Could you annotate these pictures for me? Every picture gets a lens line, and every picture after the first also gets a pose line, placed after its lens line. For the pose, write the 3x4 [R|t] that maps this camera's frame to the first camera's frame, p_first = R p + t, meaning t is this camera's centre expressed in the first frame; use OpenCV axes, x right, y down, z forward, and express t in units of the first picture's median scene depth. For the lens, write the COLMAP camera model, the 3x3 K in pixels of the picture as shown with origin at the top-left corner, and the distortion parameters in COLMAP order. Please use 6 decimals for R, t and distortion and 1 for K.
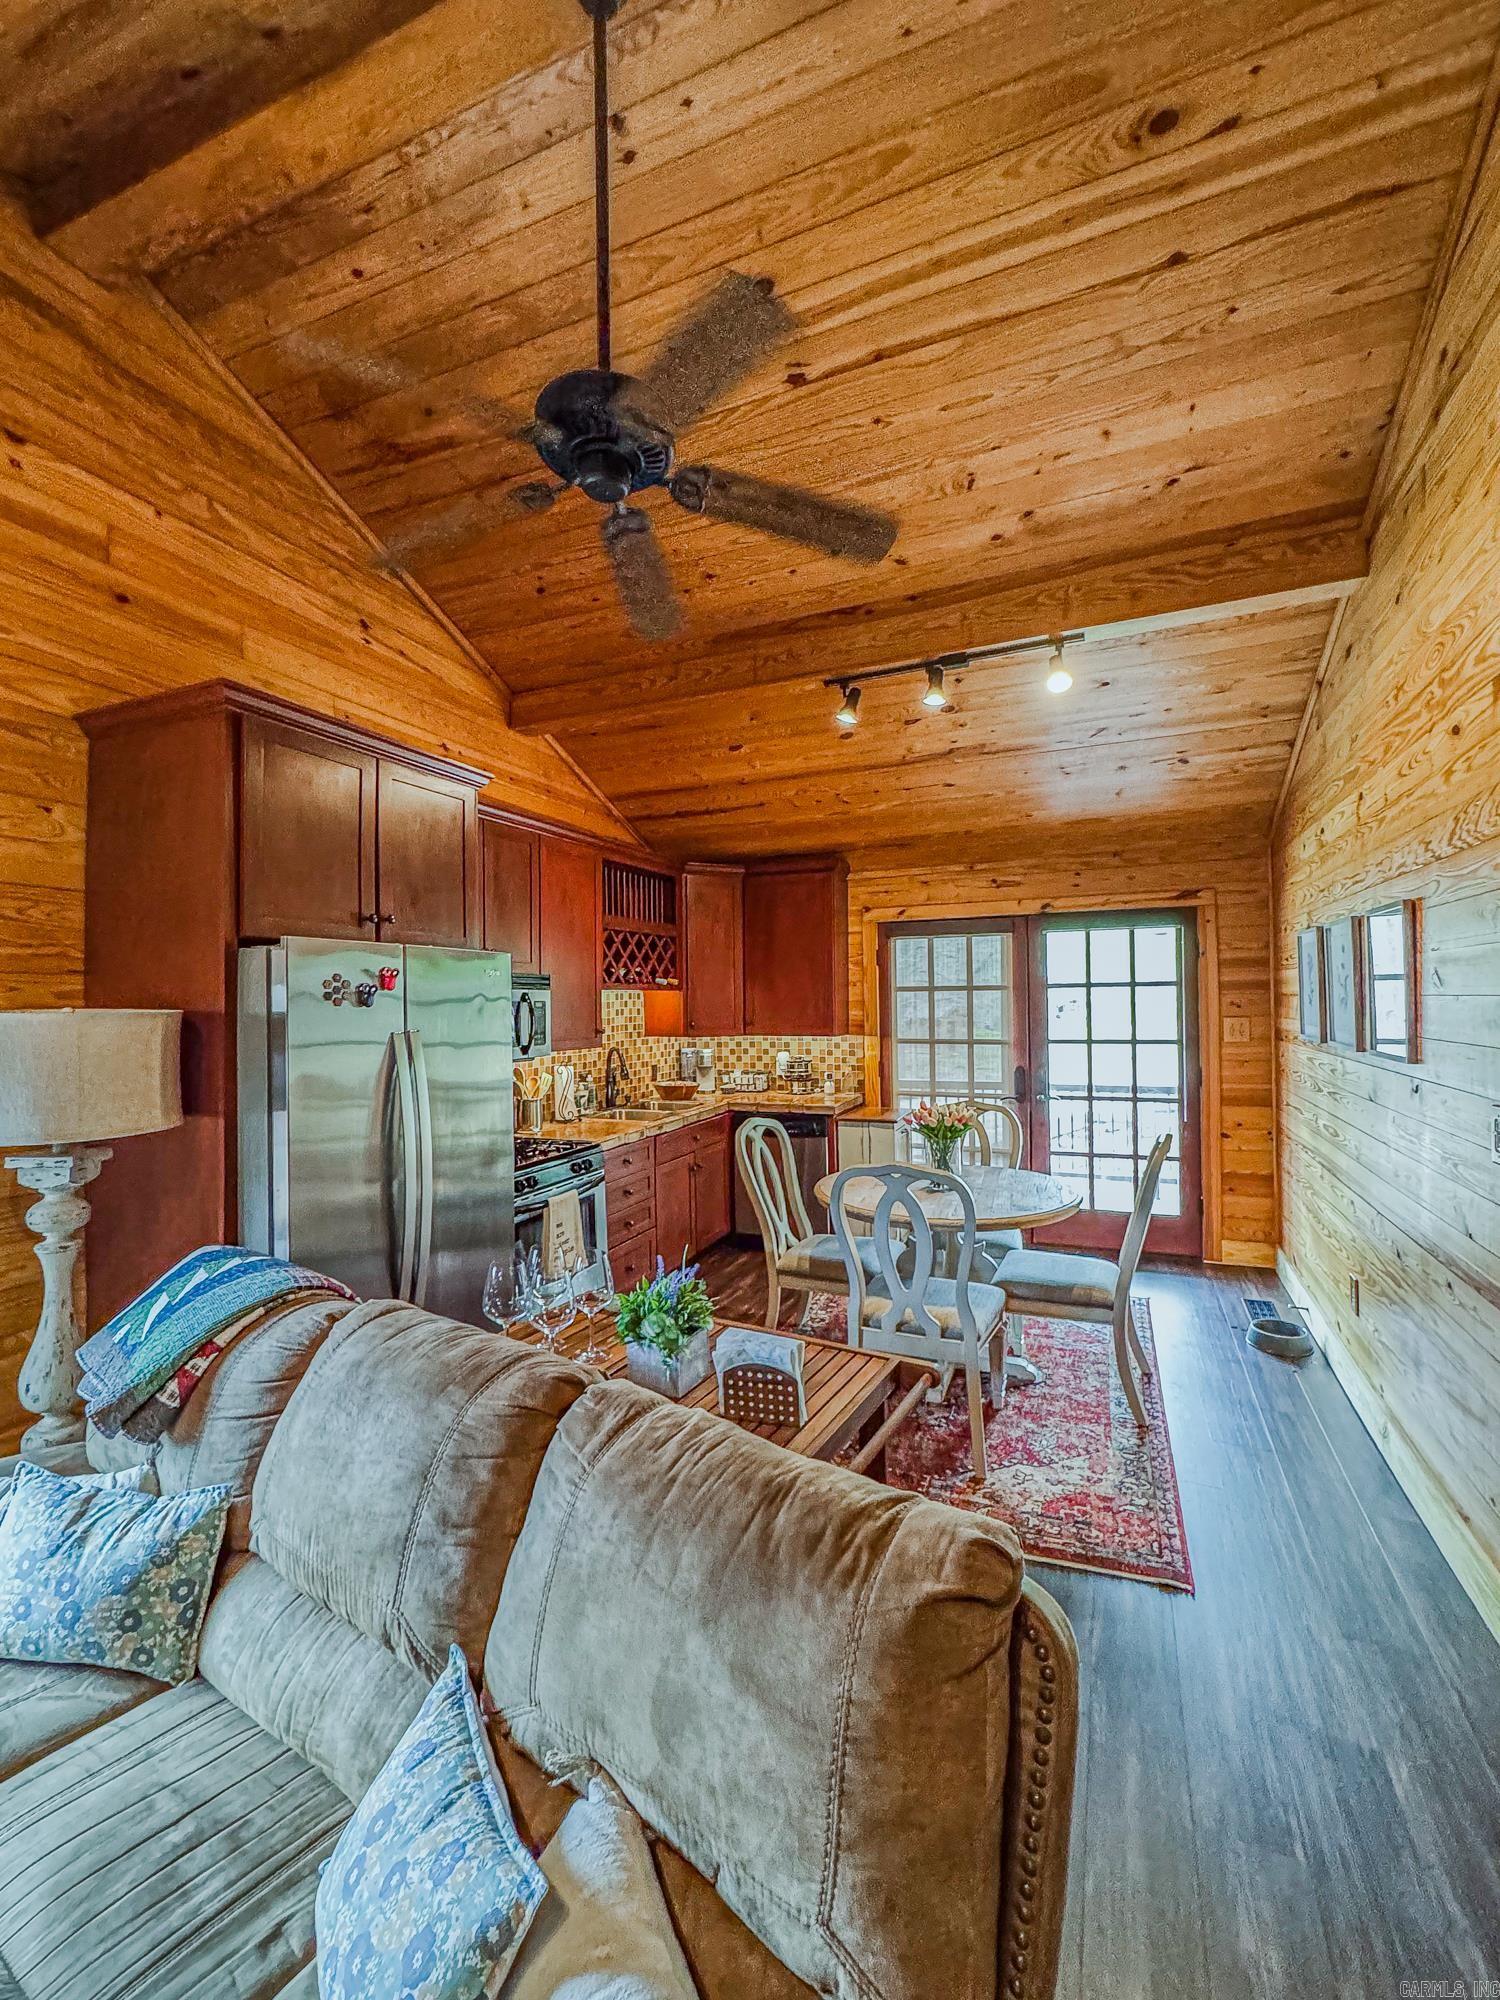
lens RADIAL K [[823.0, 0, 738.3], [0, 823.0, 1000.1], [0, 0, 1]] dist [-0.006289, 0.003774]
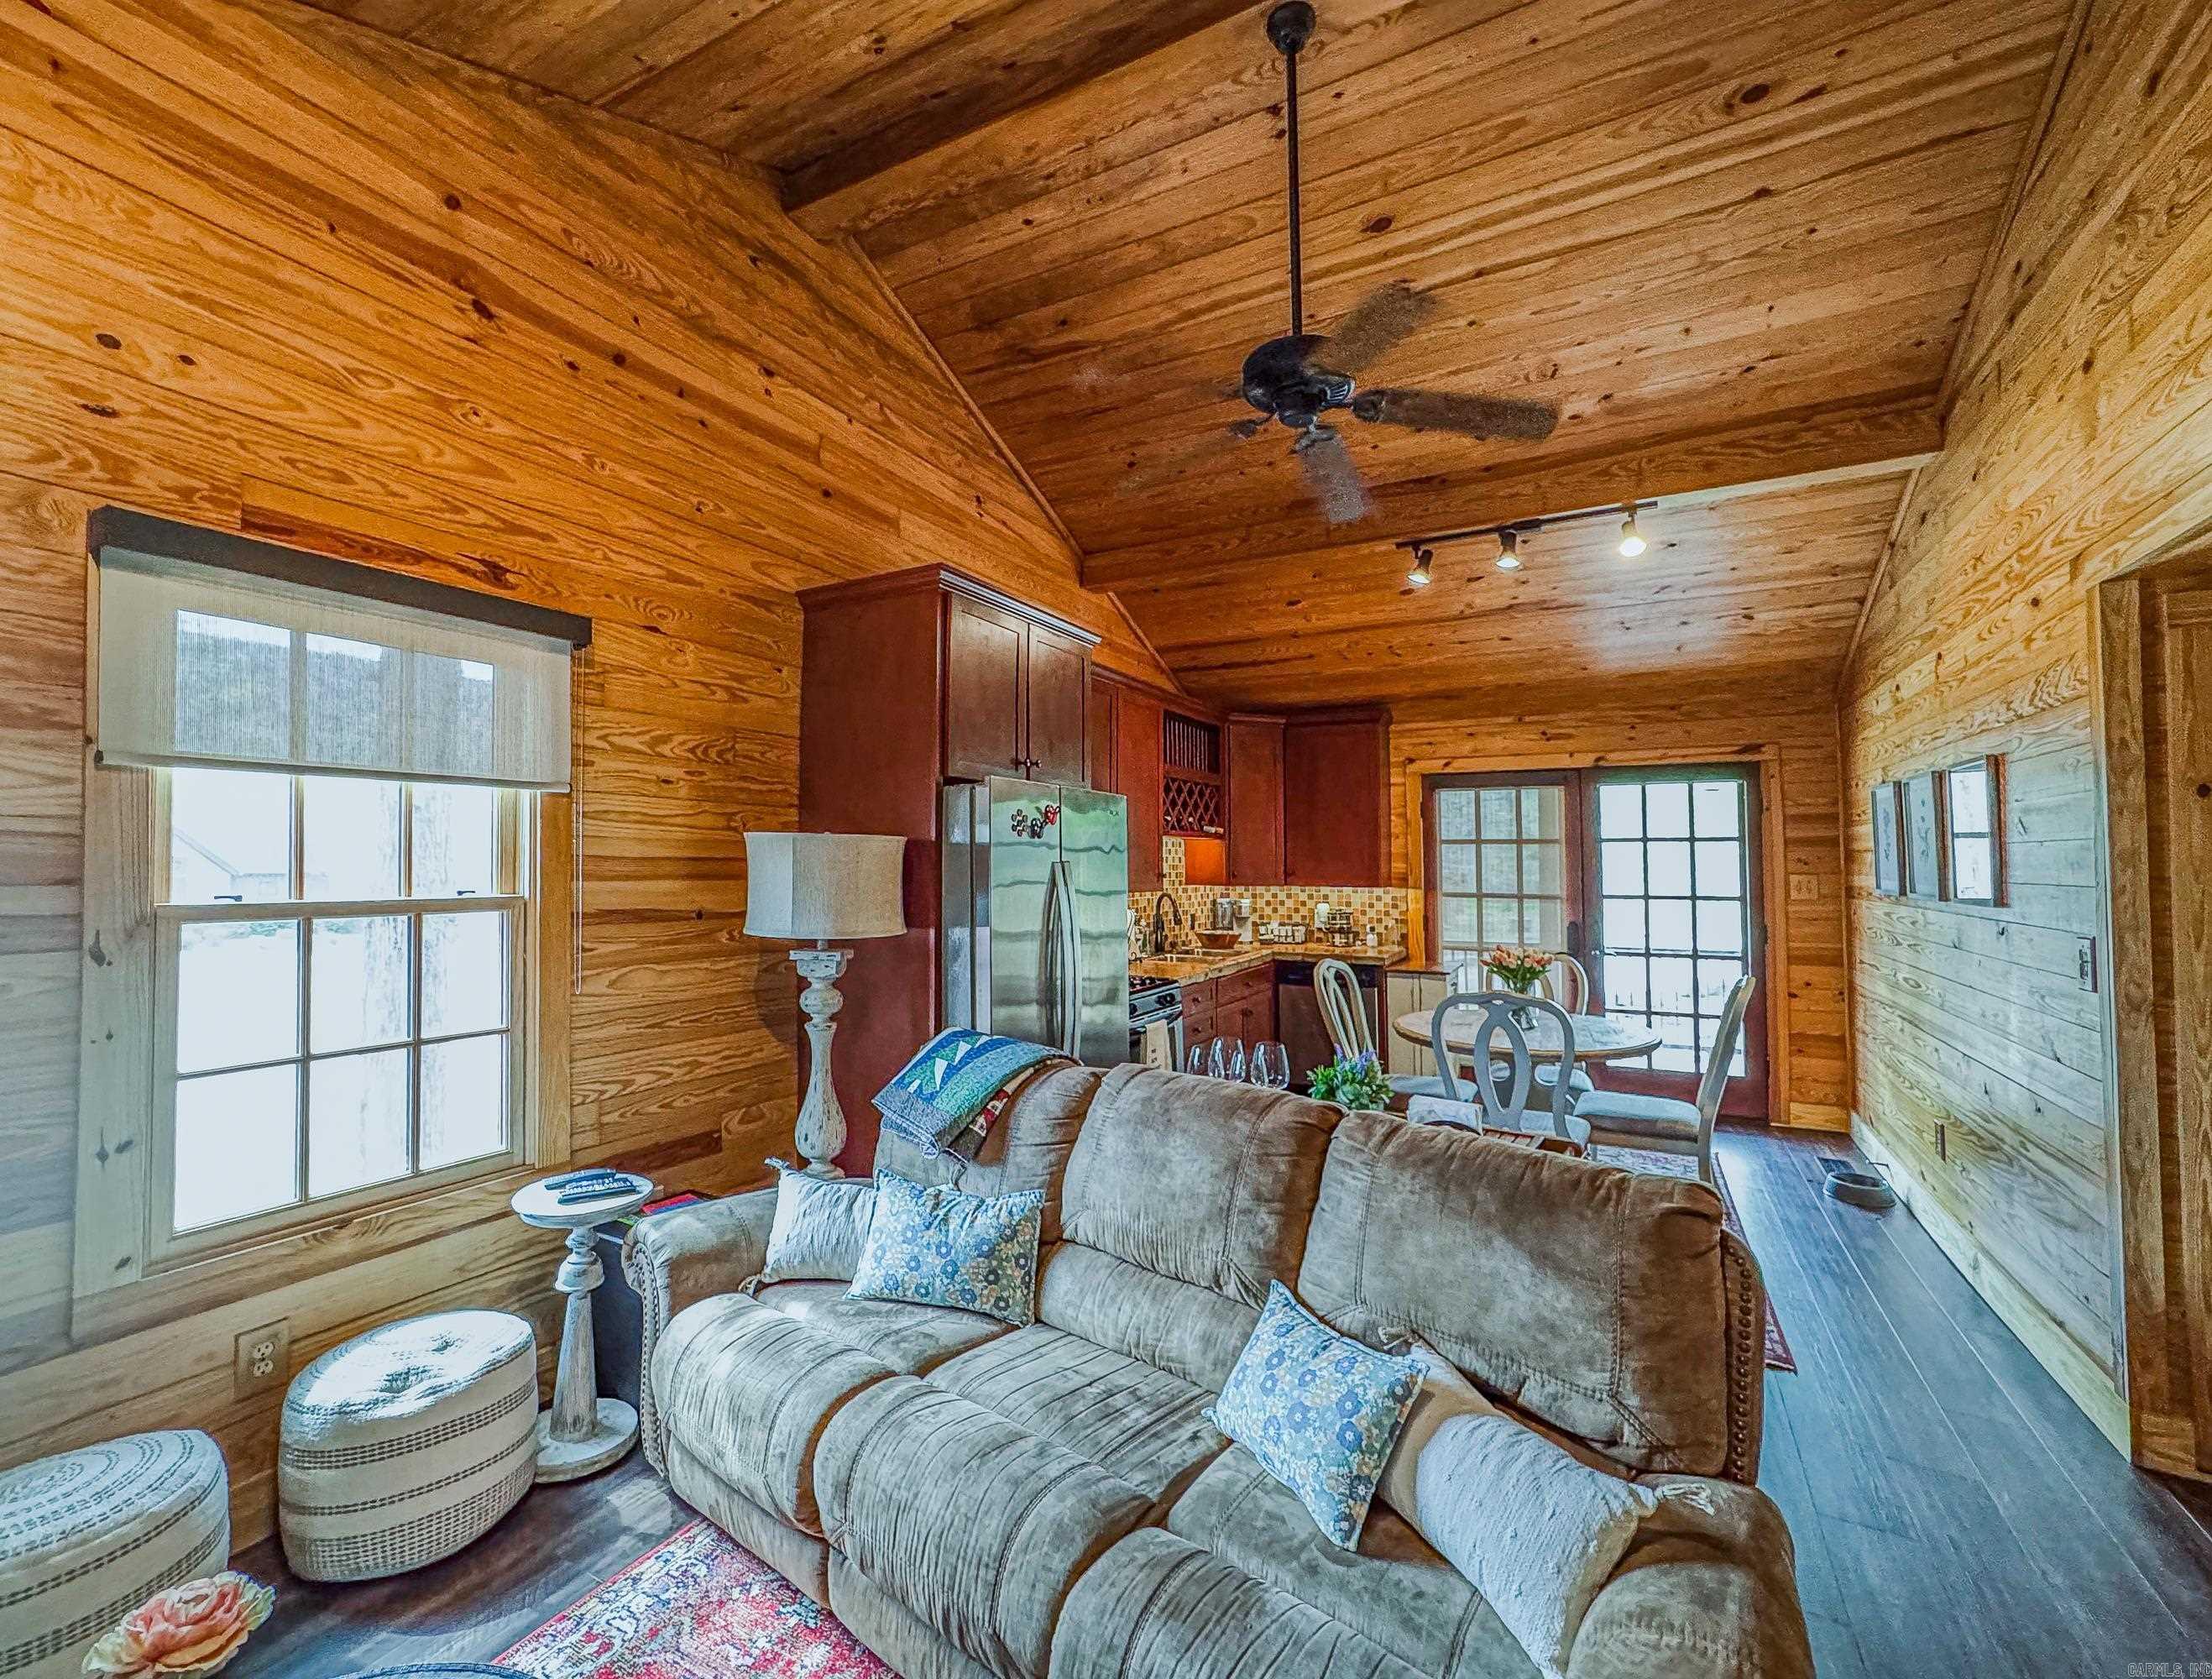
lens RADIAL K [[915.4, 0, 1110.7], [0, 915.4, 826.3], [0, 0, 1]] dist [-0.024352, 0.010658]
pose [[0.996237, 0.015317, -0.085312, -0.198097], [-0.018553, 0.999133, -0.037269, 0.030520], [0.084667, 0.038712, 0.995657, -0.233353]]
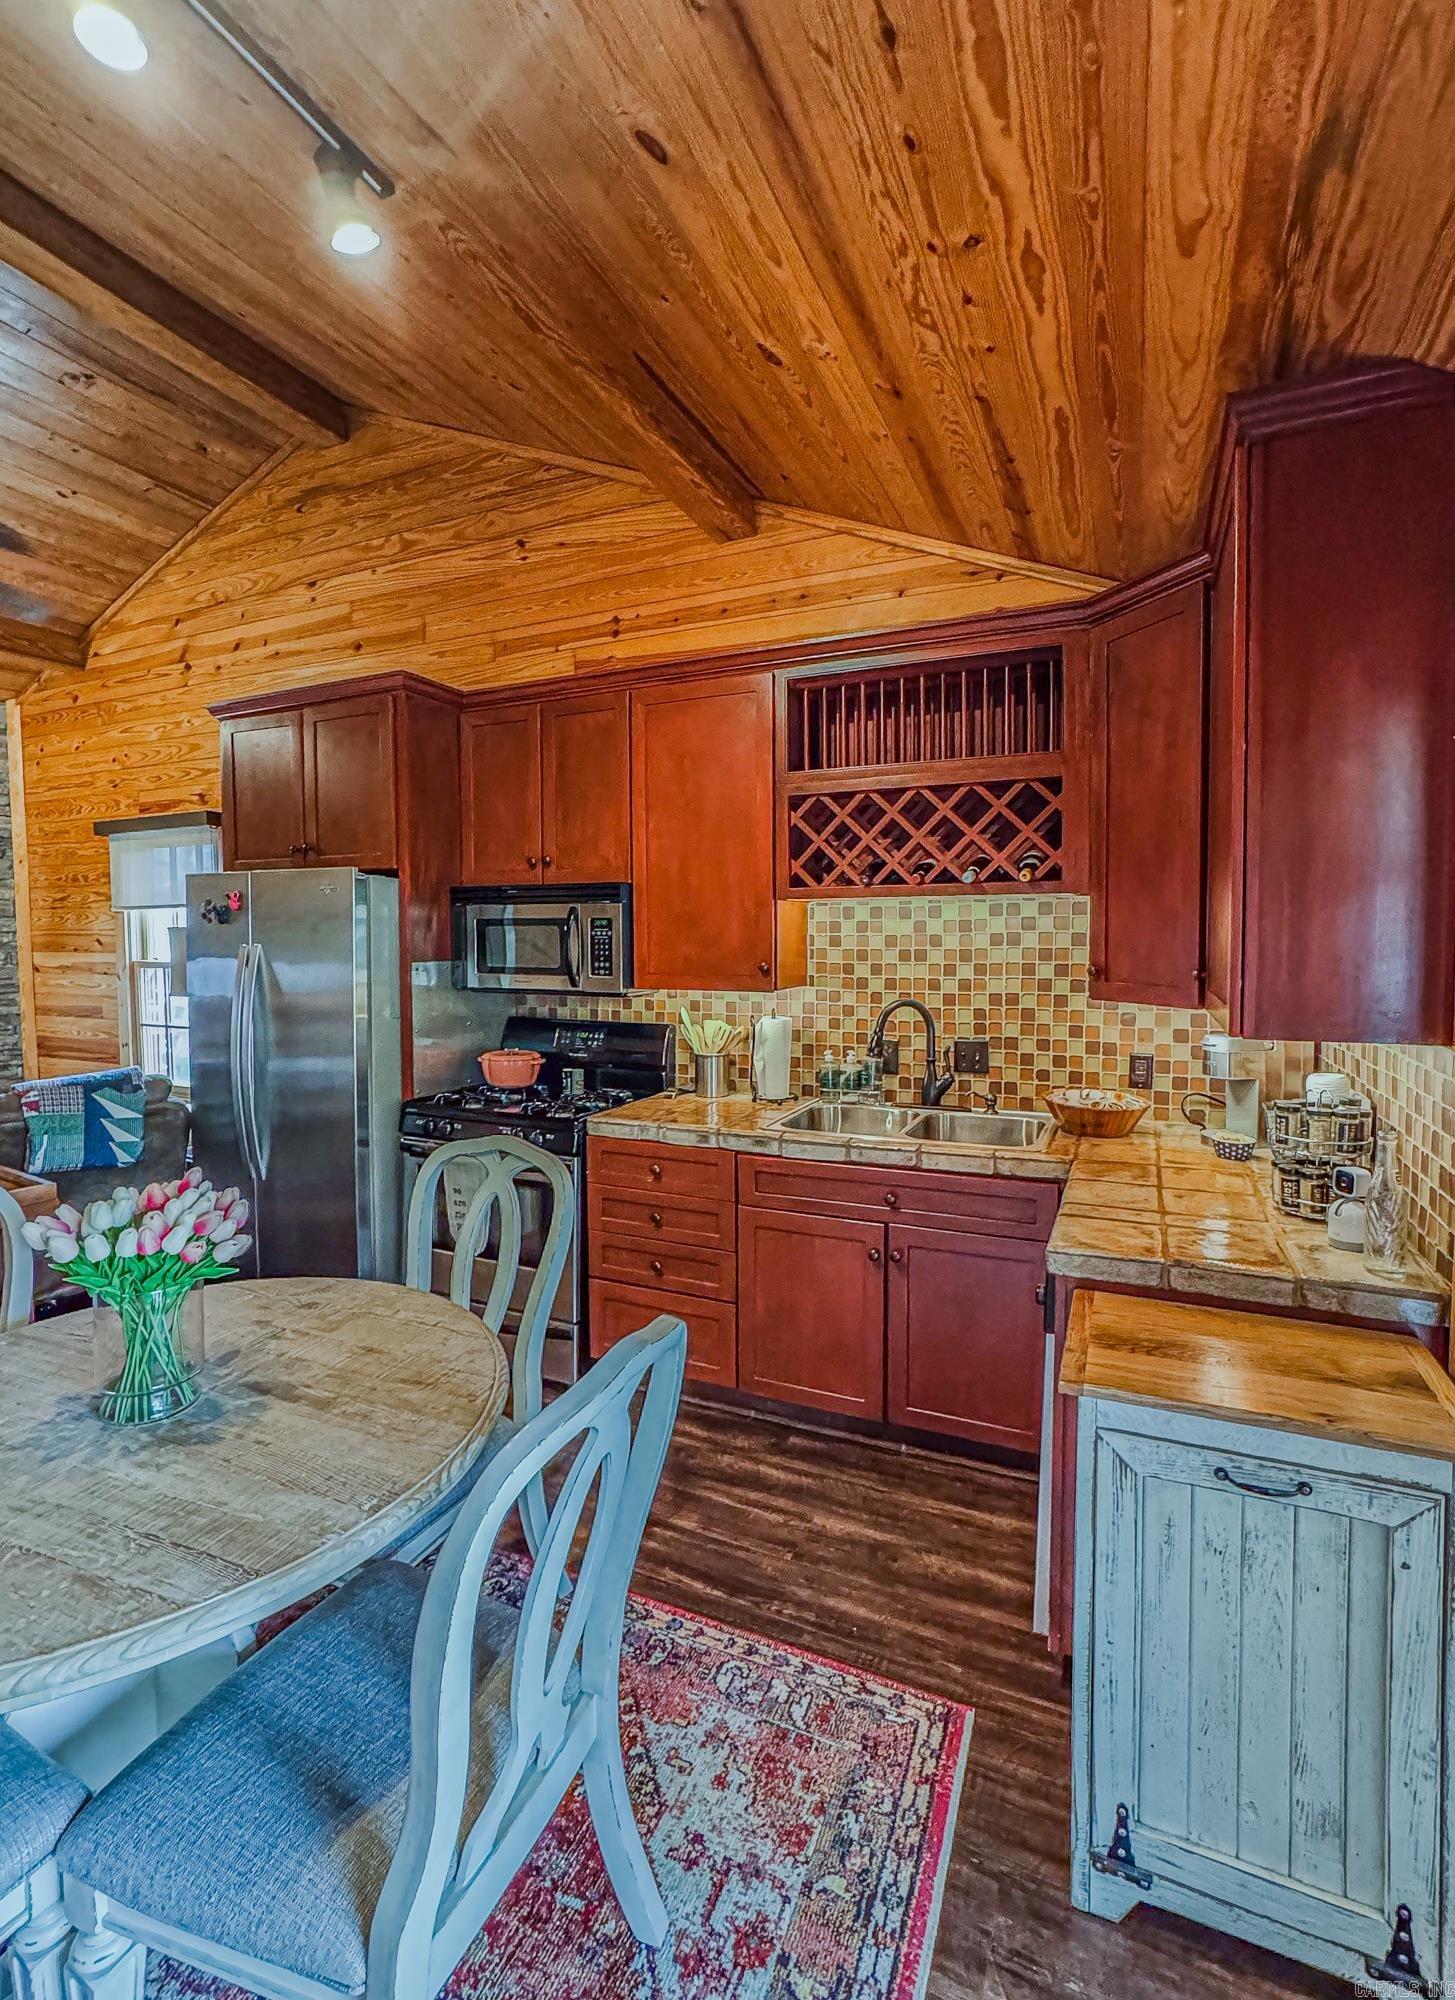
lens RADIAL K [[858.0, 0, 753.0], [0, 858.0, 975.9], [0, 0, 1]] dist [-0.013226, 0.000158]
pose [[0.017132, 0.058267, -0.998154, 0.735703], [0.001141, 0.998299, 0.058295, 0.010600], [0.999853, -0.002138, 0.017036, 1.500624]]
